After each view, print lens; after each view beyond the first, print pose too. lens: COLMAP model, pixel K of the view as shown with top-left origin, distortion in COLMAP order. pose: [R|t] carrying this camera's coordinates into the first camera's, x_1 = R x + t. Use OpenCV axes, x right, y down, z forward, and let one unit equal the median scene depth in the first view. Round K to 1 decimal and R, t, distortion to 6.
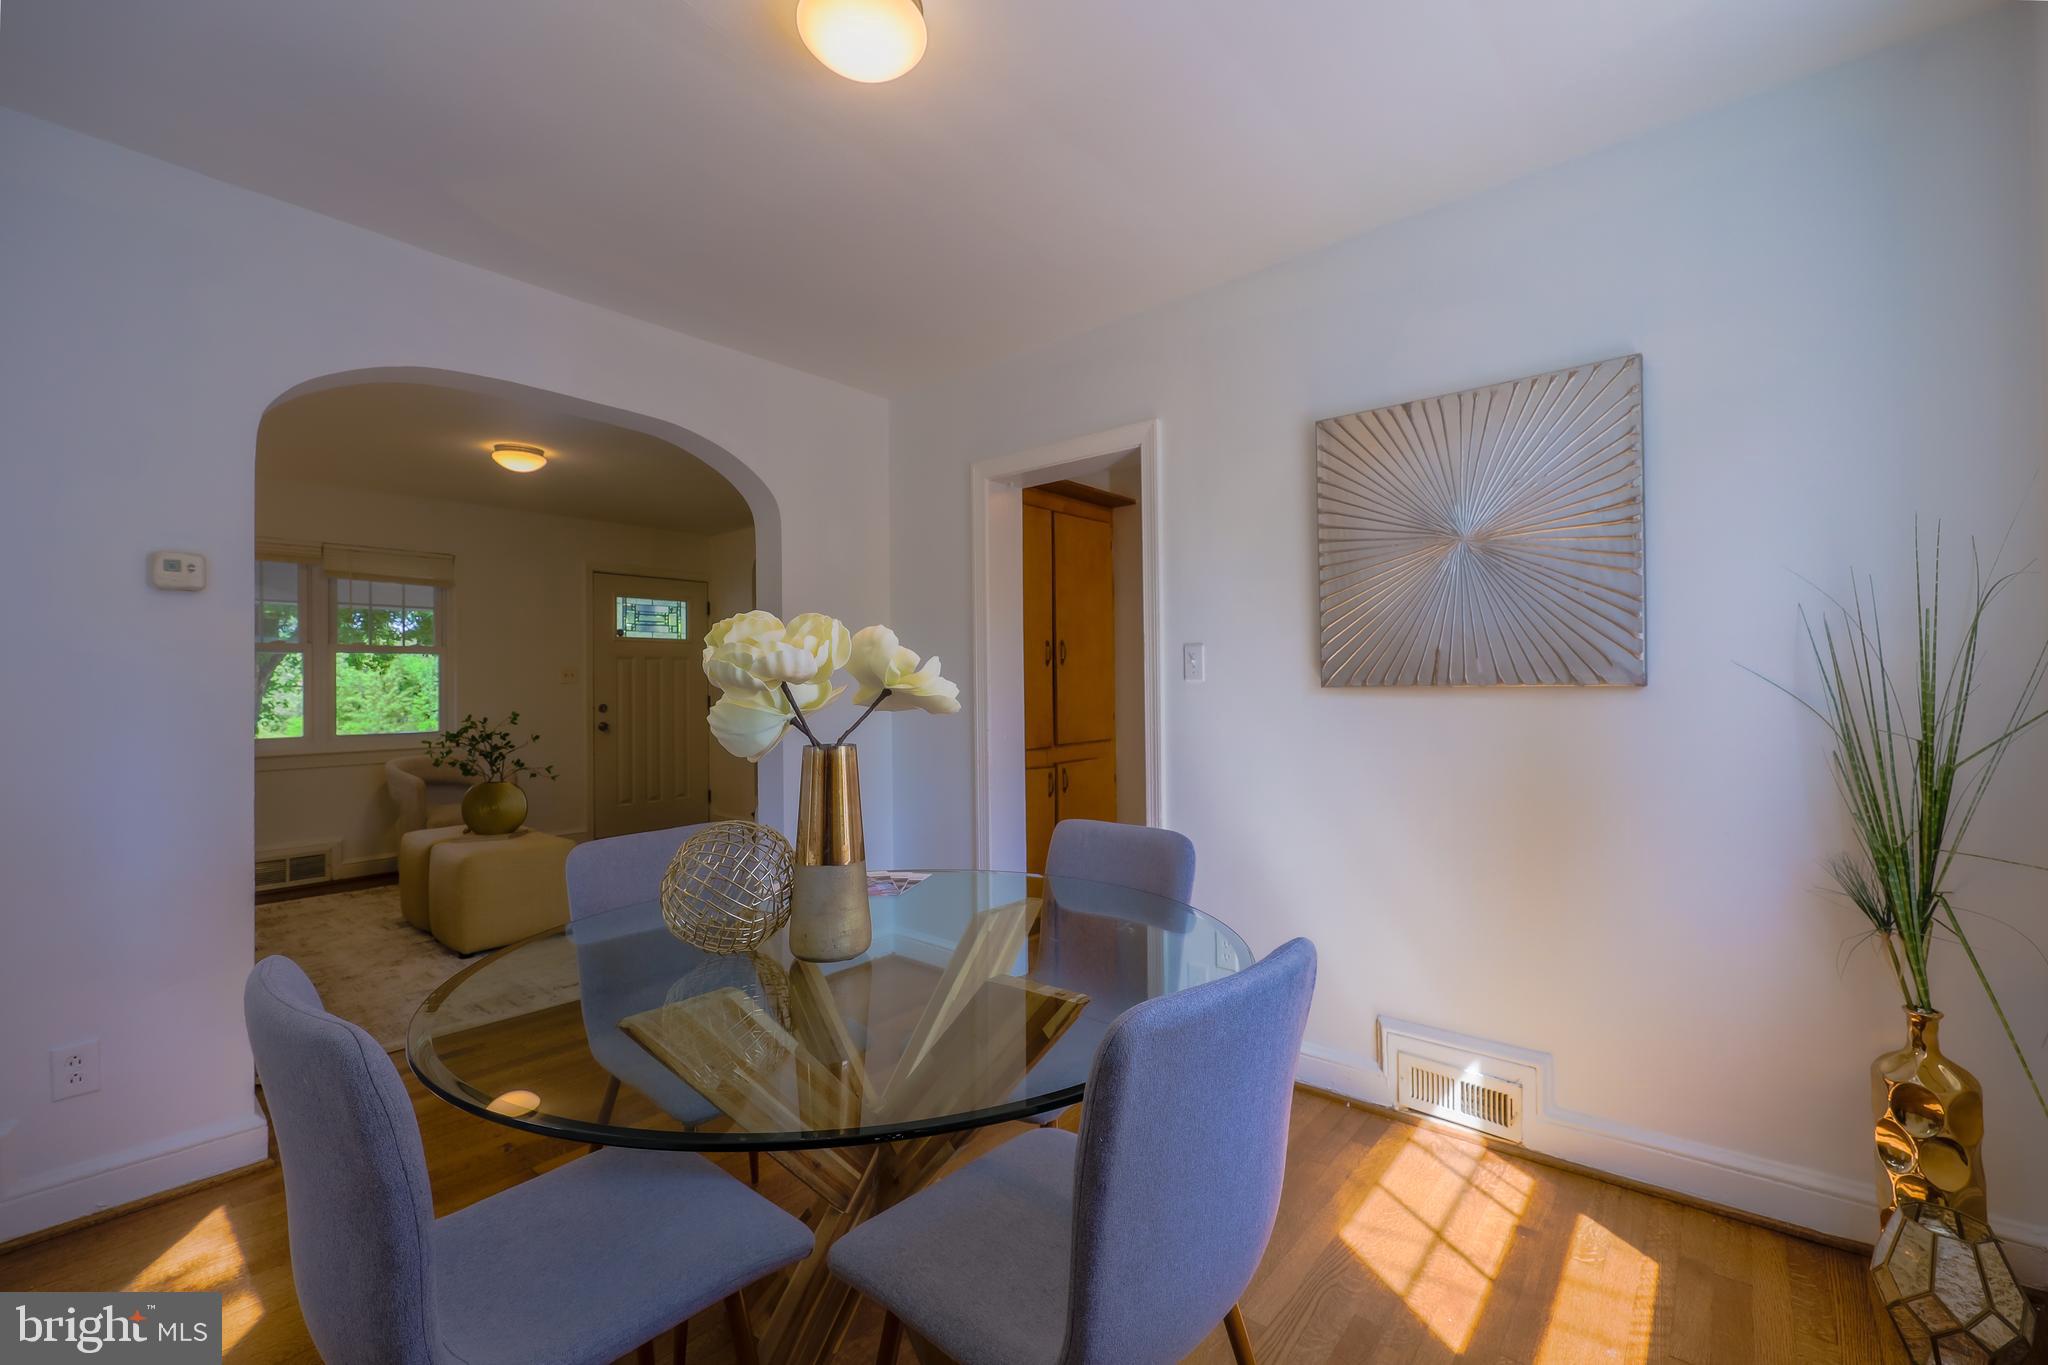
lens RADIAL K [[821.6, 0, 1020.0], [0, 821.6, 673.1], [0, 0, 1]] dist [0.000185, 0.000020]
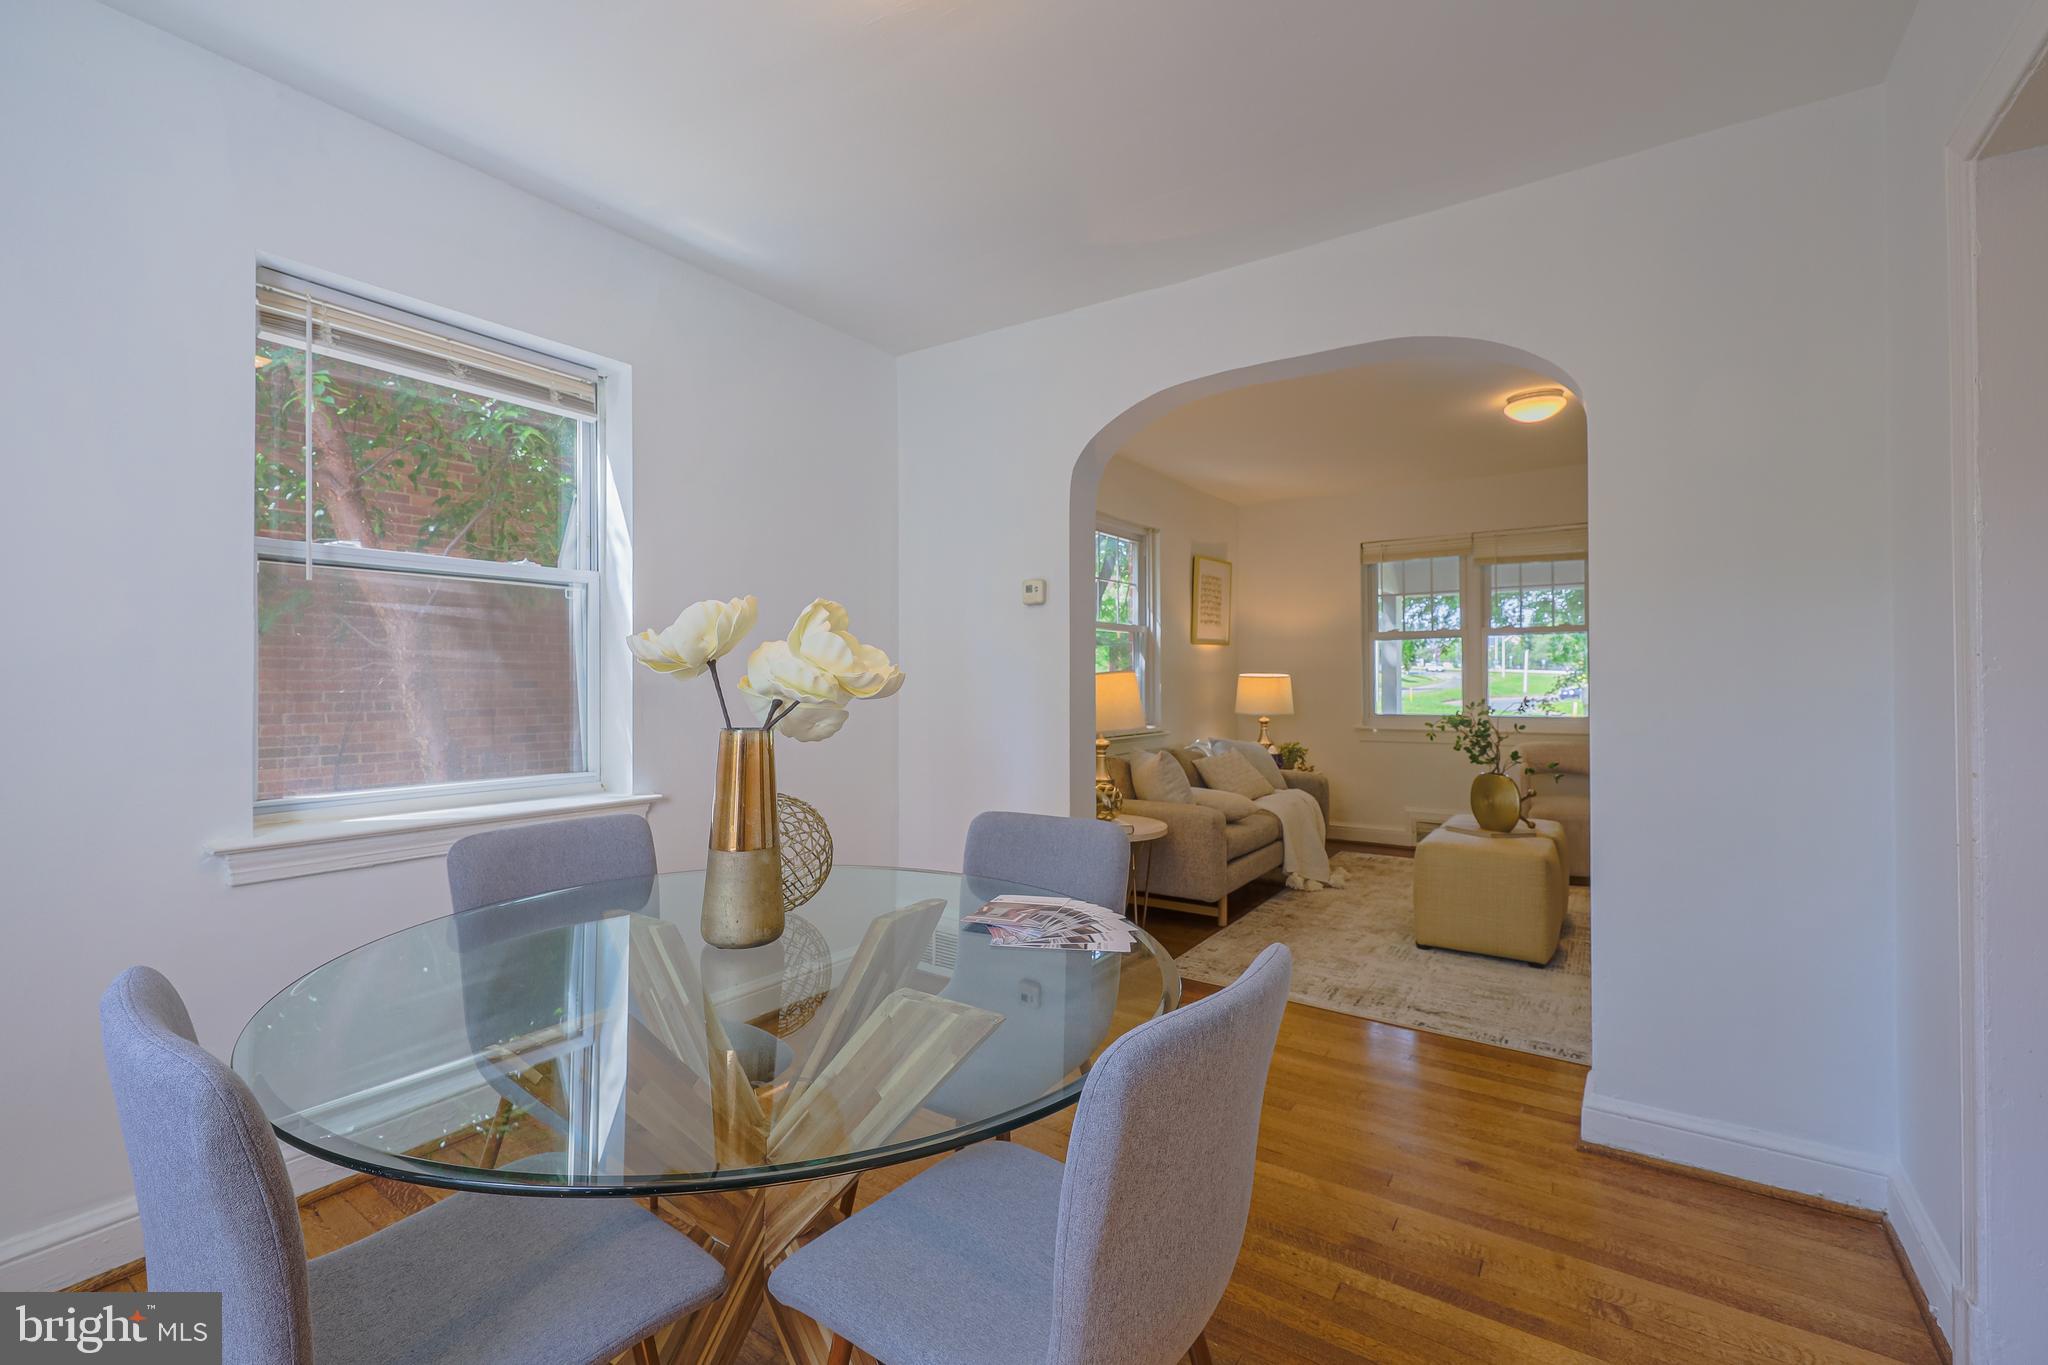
lens RADIAL K [[854.9, 0, 1051.7], [0, 854.9, 684.8], [0, 0, 1]] dist [0.000036, -0.000042]
pose [[0.115078, 0.014224, -0.993255, 0.195565], [0.021905, 0.999618, 0.016853, 0.006753], [0.993115, -0.023697, 0.114723, 0.329897]]
